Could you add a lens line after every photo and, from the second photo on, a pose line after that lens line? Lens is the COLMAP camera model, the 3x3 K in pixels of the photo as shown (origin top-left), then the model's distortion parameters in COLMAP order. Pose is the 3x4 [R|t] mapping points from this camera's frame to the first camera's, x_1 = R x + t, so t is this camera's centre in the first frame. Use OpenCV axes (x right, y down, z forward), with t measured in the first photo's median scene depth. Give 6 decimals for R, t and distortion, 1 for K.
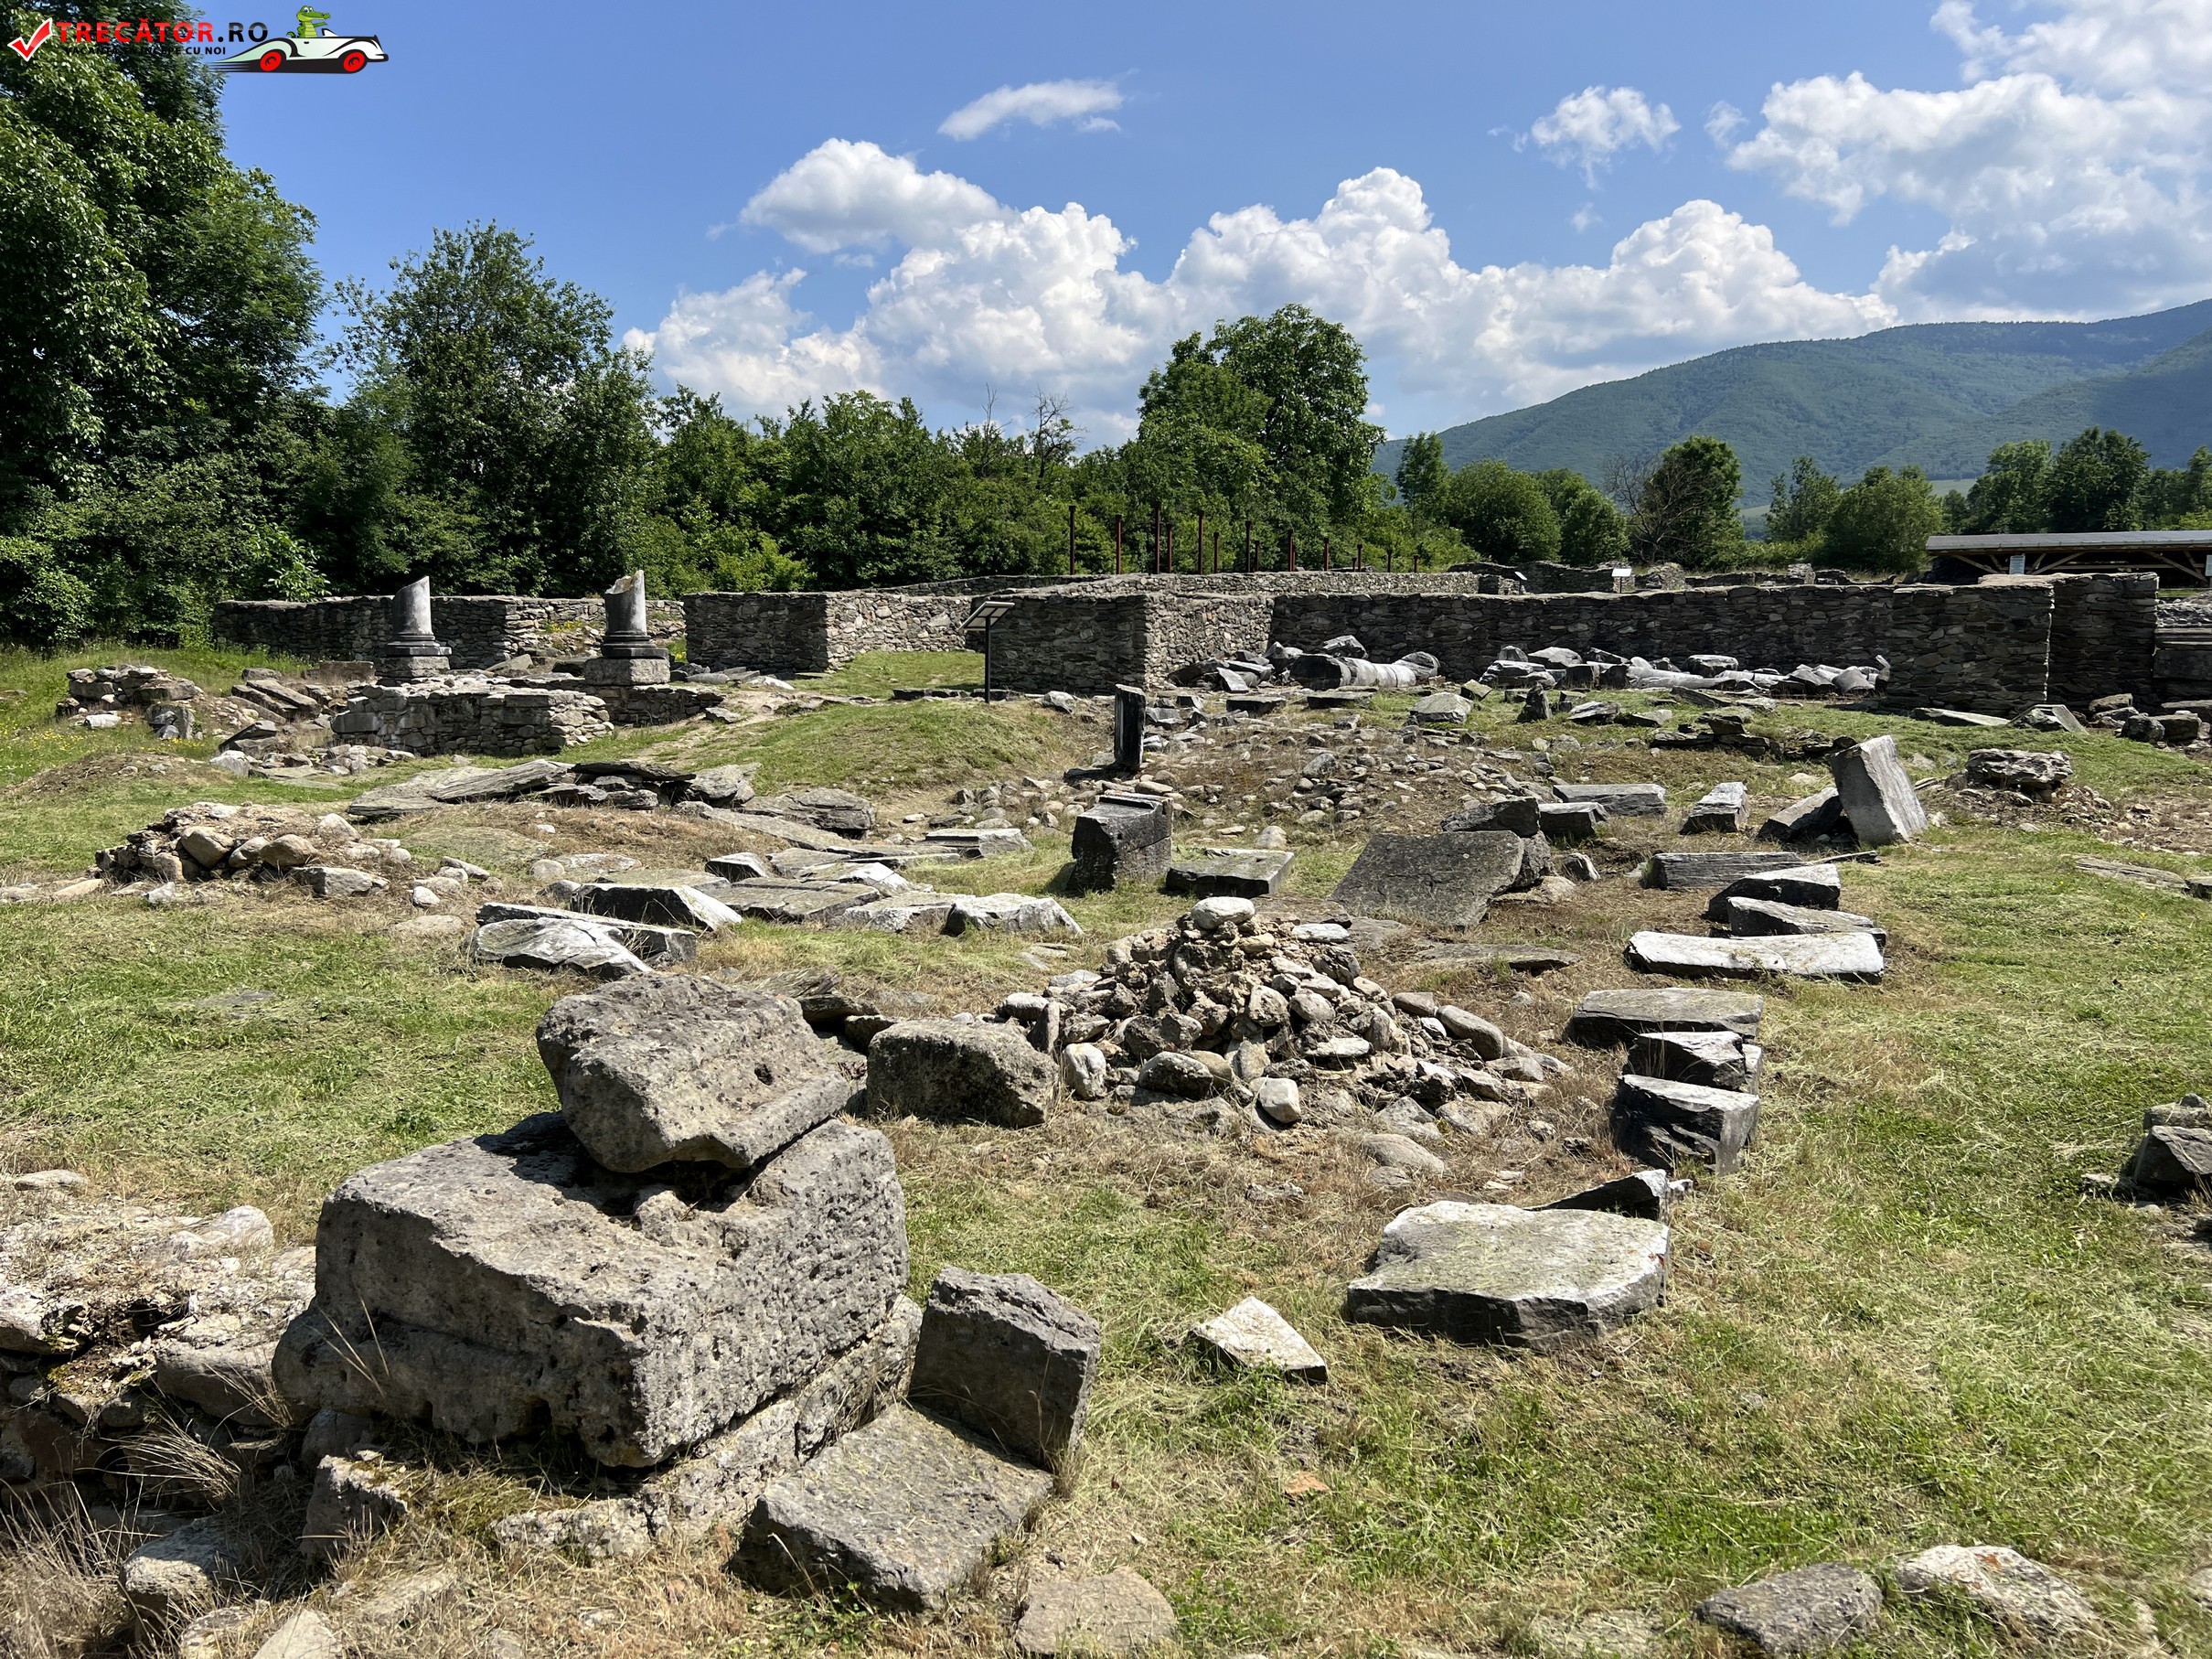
lens RADIAL K [[1673.1, 0, 1106.0], [0, 1673.1, 829.5], [0, 0, 1]] dist [0.098892, -0.124816]
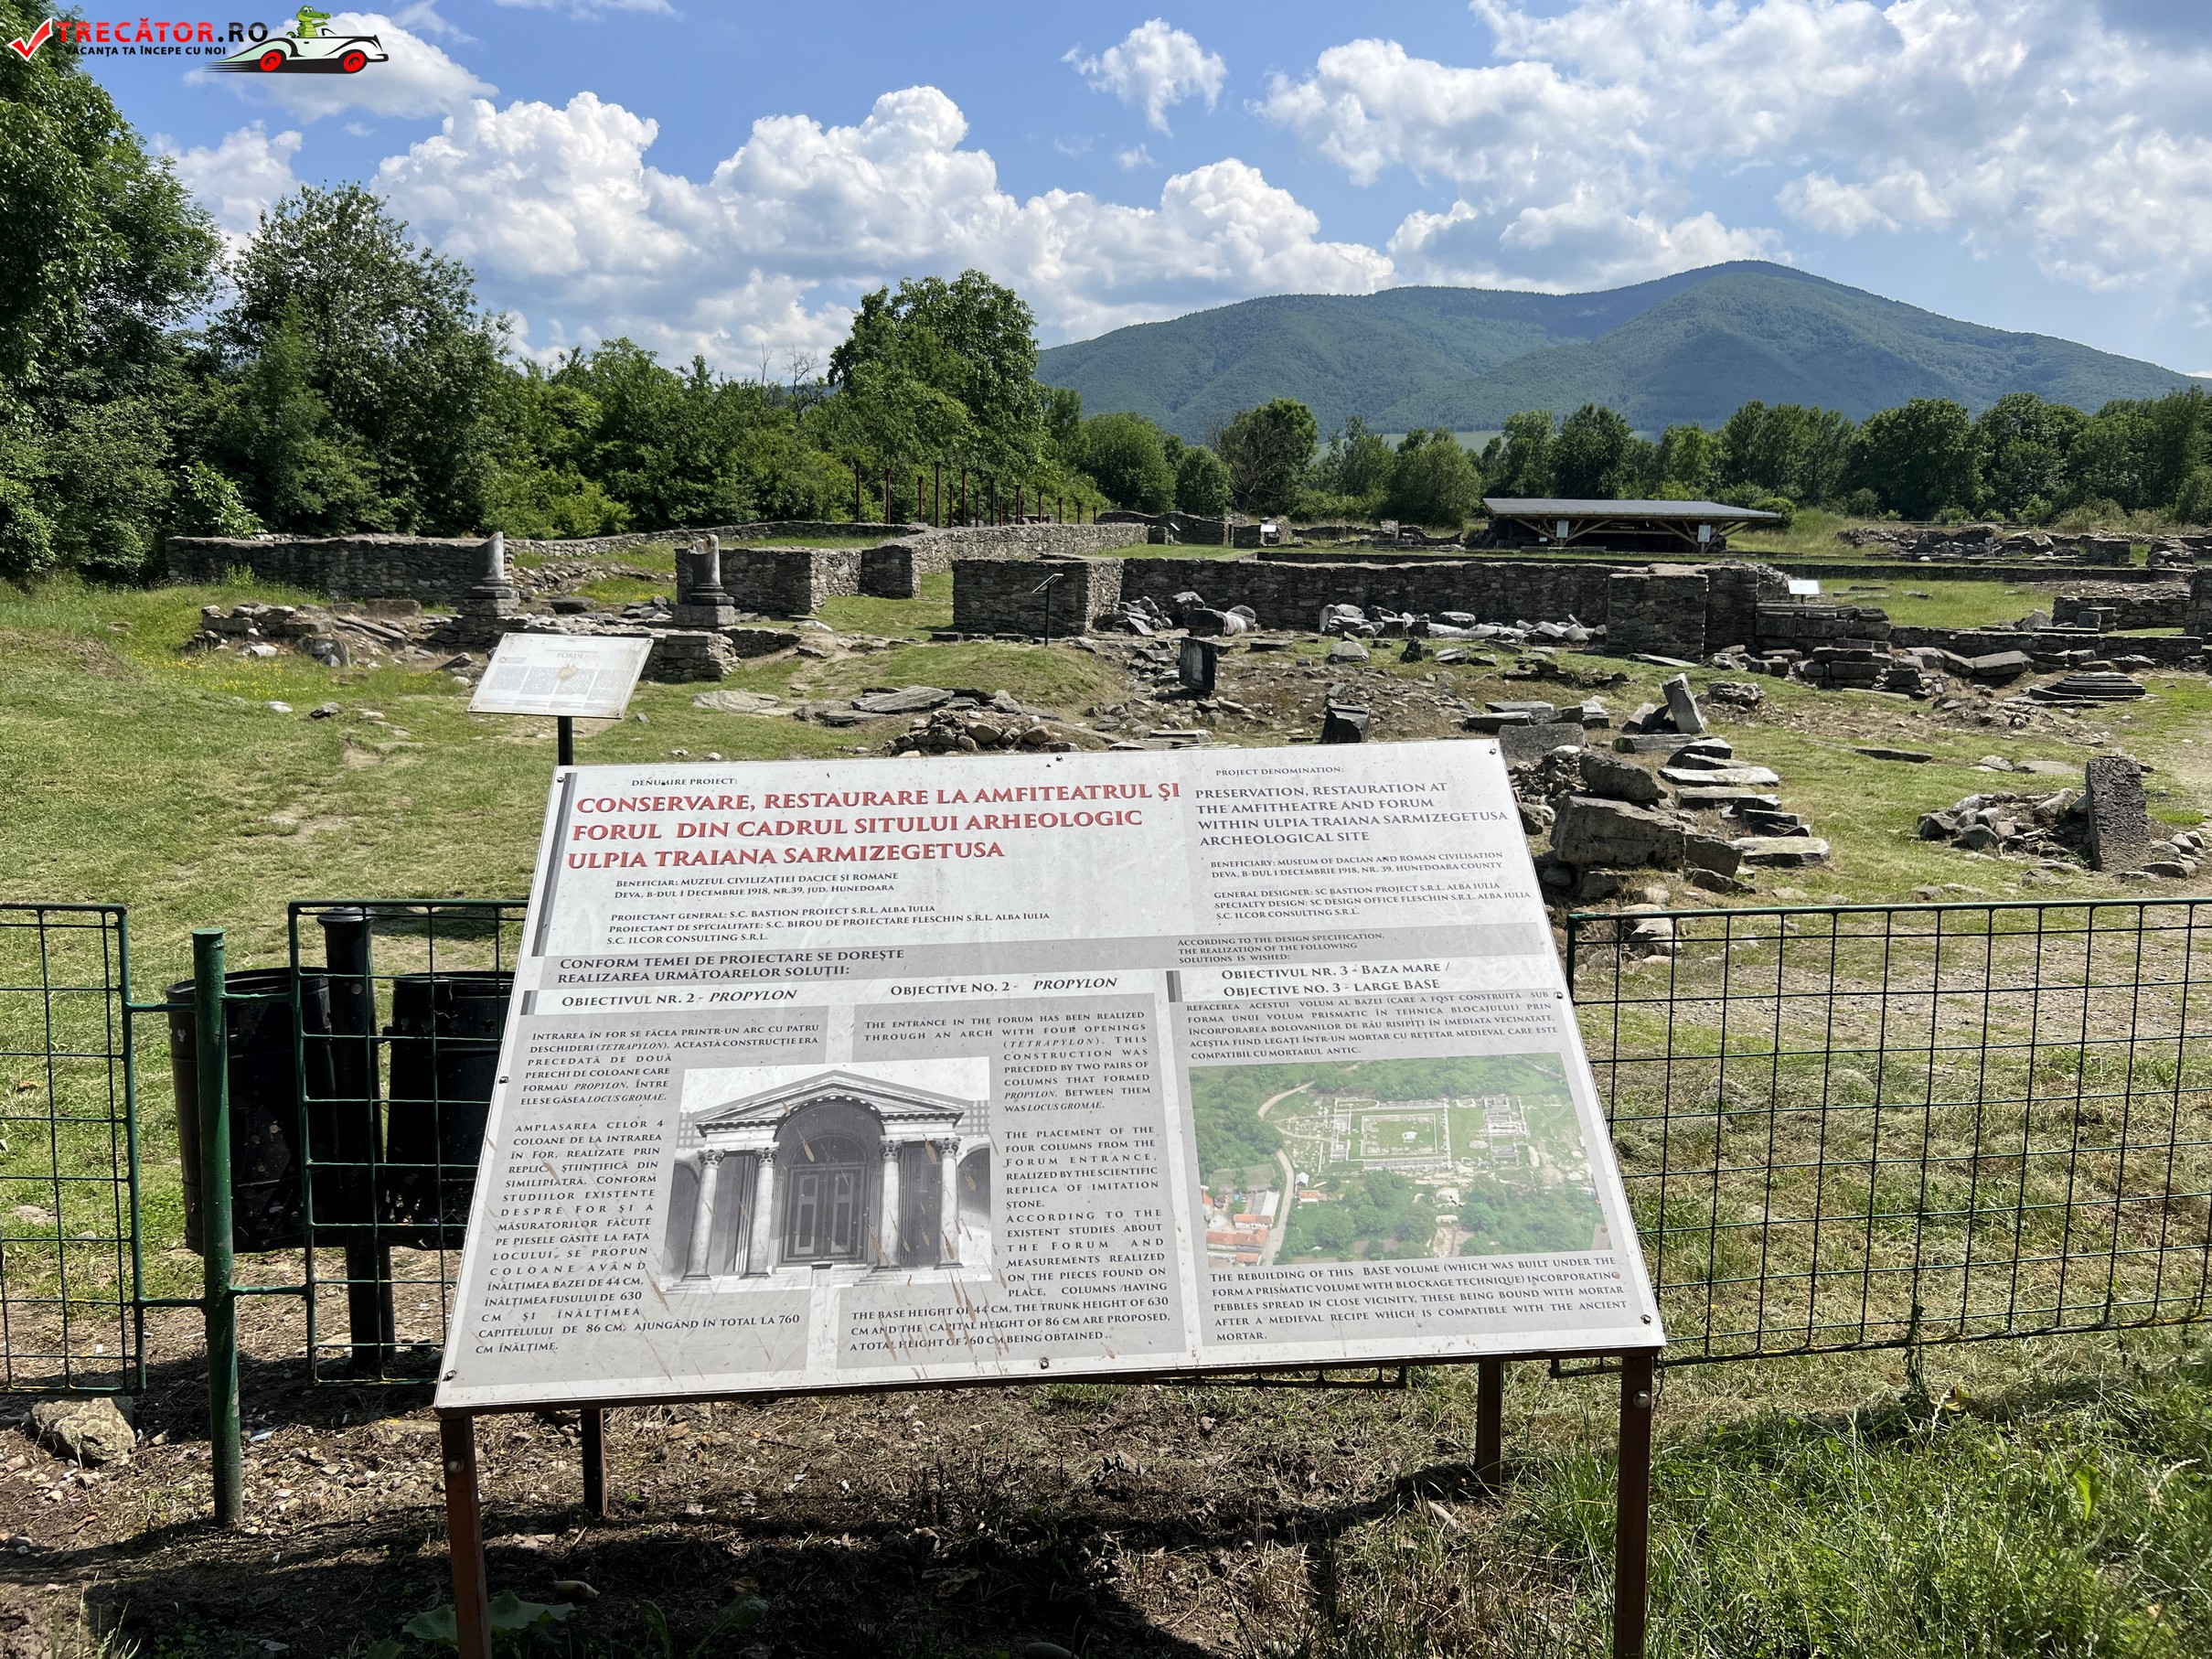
lens RADIAL K [[1673.1, 0, 1106.0], [0, 1673.1, 829.5], [0, 0, 1]] dist [0.098892, -0.124816]
pose [[0.965281, -0.019883, 0.260455, -0.165033], [0.008434, 0.998951, 0.045005, 0.006476], [-0.261077, -0.041246, 0.964437, -0.156200]]
